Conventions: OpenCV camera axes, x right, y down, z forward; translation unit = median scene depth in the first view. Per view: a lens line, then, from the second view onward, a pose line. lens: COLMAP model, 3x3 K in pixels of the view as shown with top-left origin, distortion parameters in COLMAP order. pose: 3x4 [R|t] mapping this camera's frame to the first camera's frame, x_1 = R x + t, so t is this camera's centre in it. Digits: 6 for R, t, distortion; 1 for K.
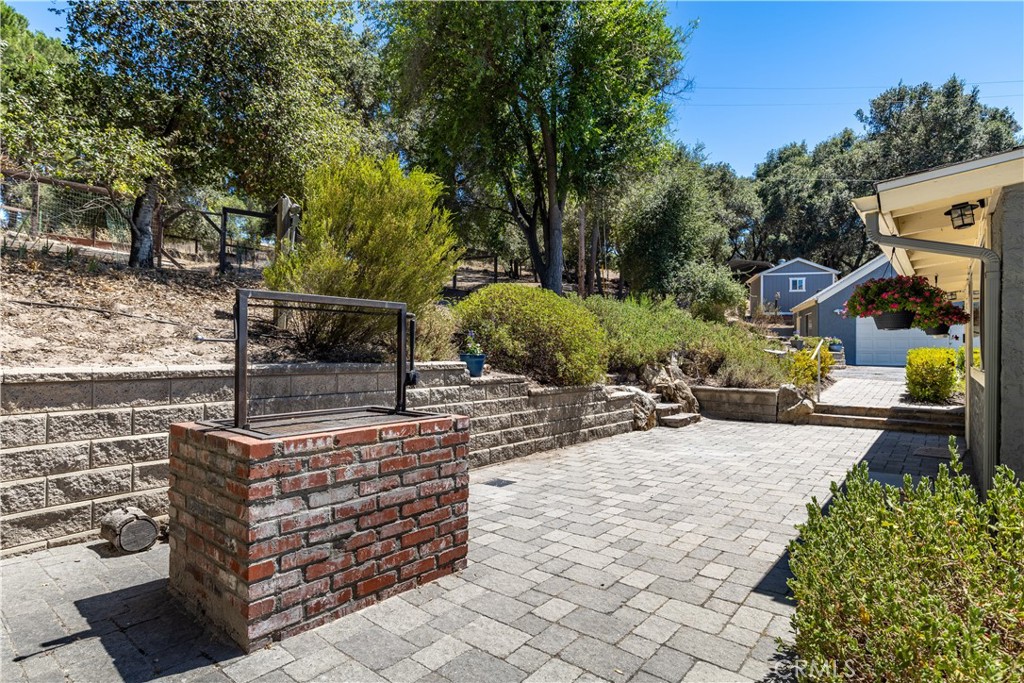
lens RADIAL K [[533.5, 0, 514.9], [0, 533.5, 342.1], [0, 0, 1]] dist [-0.001165, 0.000696]
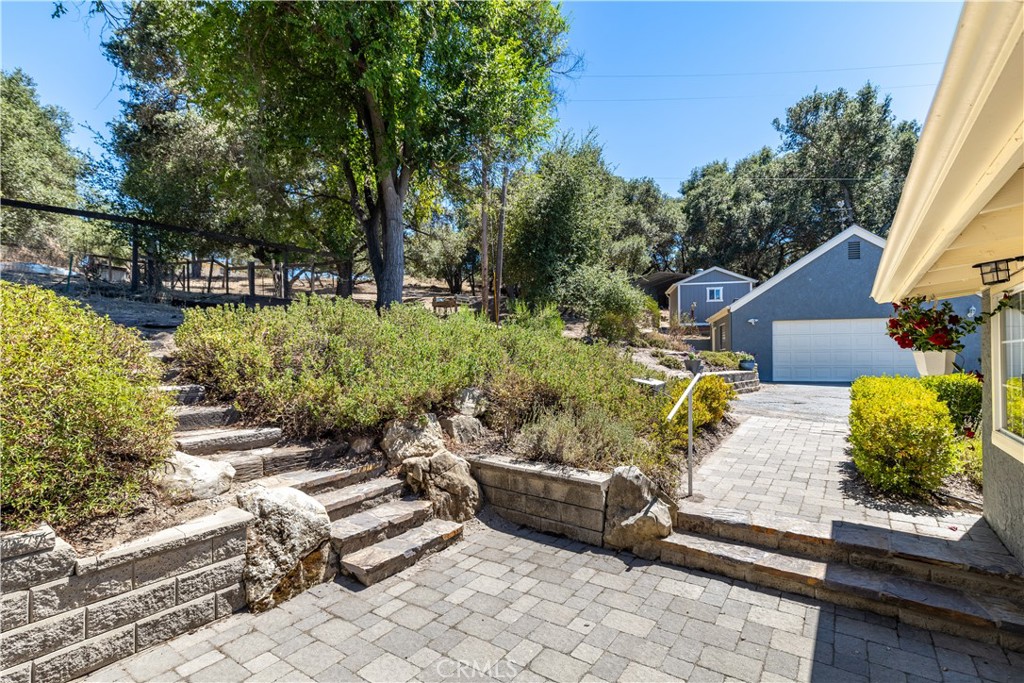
lens RADIAL K [[463.8, 0, 511.0], [0, 463.8, 356.2], [0, 0, 1]] dist [0.005289, 0.000064]
pose [[0.998666, -0.015715, 0.049184, 0.124253], [0.015228, 0.999831, 0.010265, -0.009882], [-0.049337, -0.009502, 0.998737, 0.185267]]
